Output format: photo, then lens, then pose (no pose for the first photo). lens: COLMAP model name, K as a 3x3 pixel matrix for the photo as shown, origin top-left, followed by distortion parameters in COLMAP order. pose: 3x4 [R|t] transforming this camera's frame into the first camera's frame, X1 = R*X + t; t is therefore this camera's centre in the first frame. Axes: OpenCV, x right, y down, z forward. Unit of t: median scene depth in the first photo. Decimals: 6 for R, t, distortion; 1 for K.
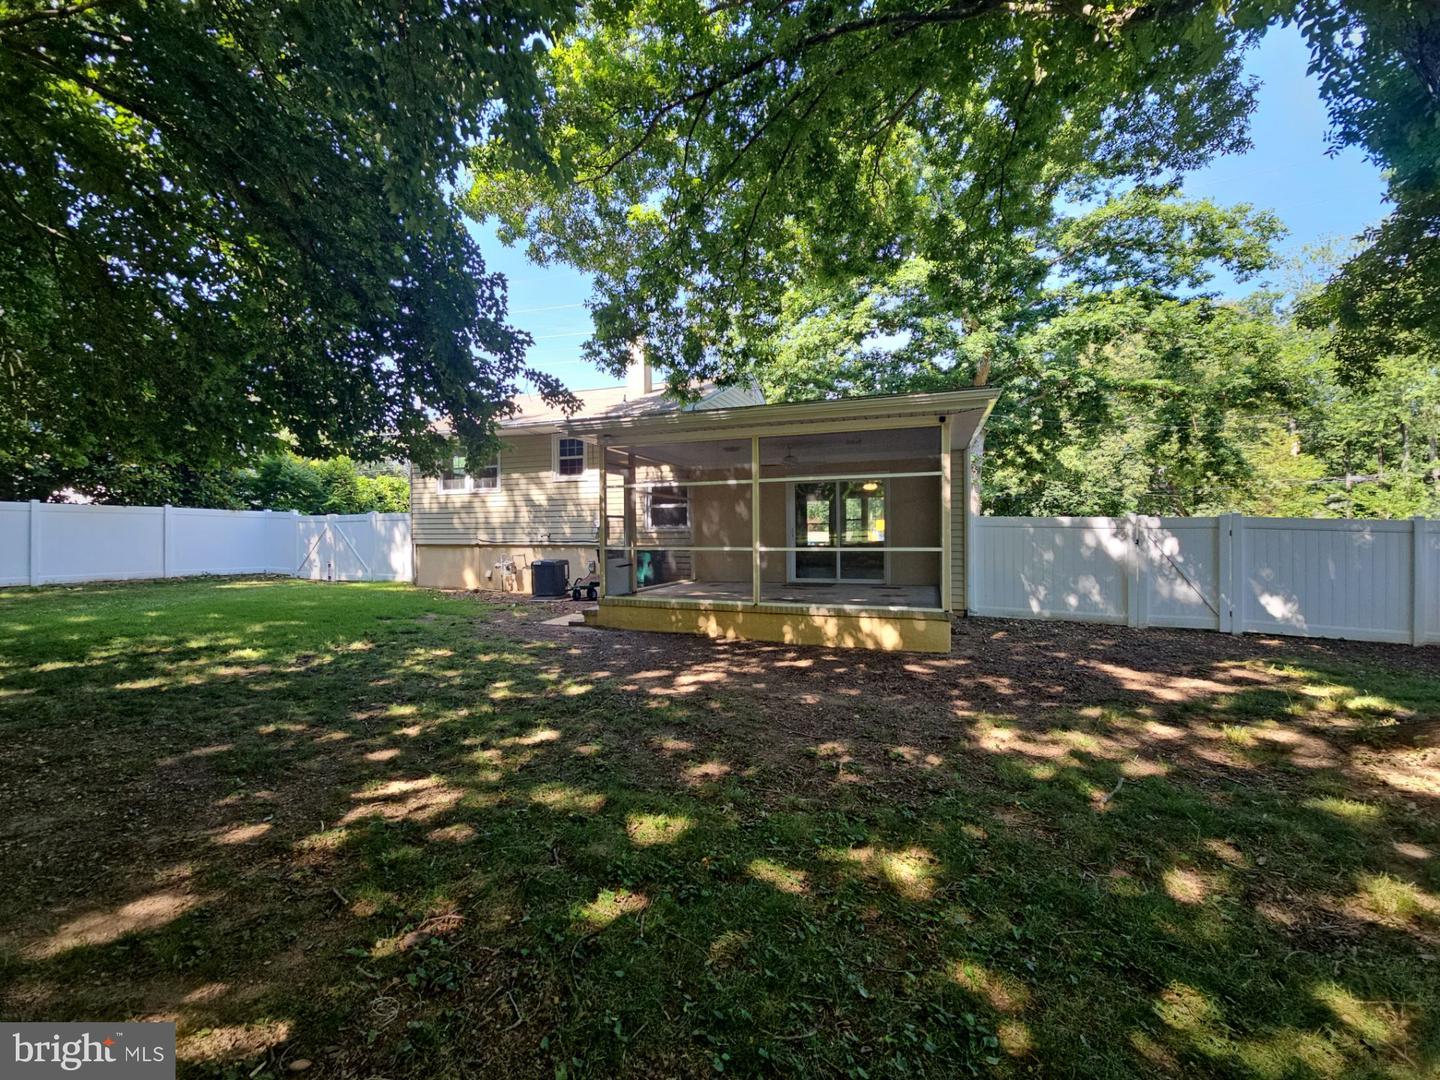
lens RADIAL K [[585.1, 0, 717.9], [0, 585.1, 538.3], [0, 0, 1]] dist [0.003946, -0.004393]
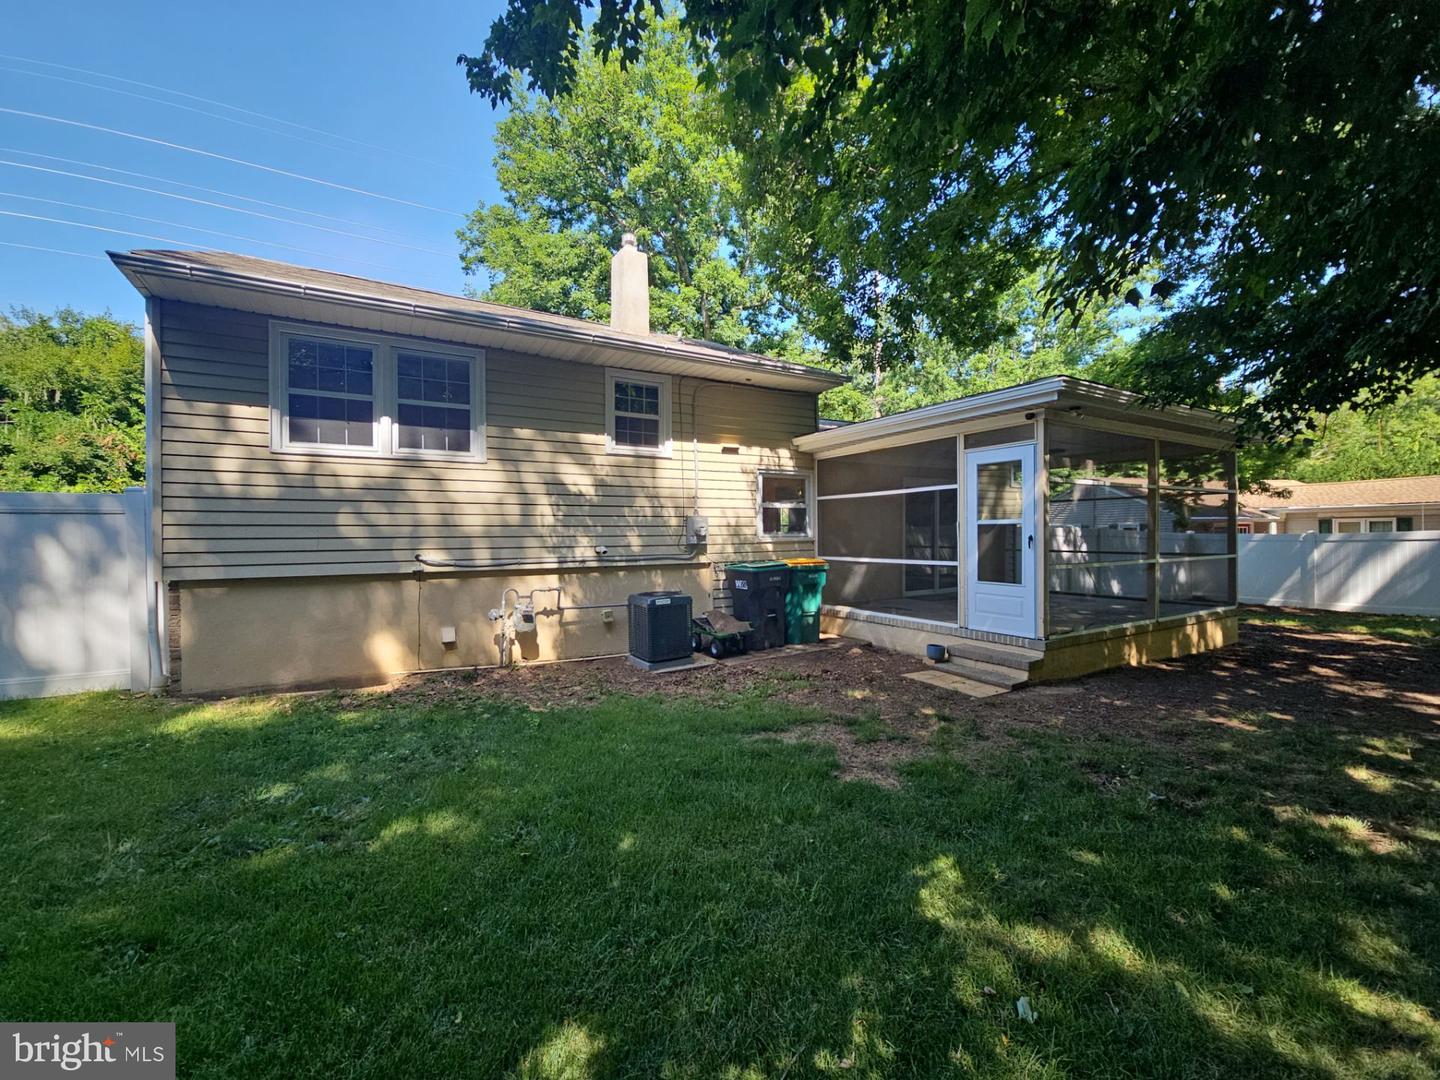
lens RADIAL K [[585.1, 0, 719.6], [0, 585.1, 535.8], [0, 0, 1]] dist [0.003946, -0.004393]
pose [[0.636744, -0.001122, 0.771075, -0.630927], [0.011271, 0.999906, -0.007853, -0.012788], [-0.770993, 0.013691, 0.636696, 0.553839]]
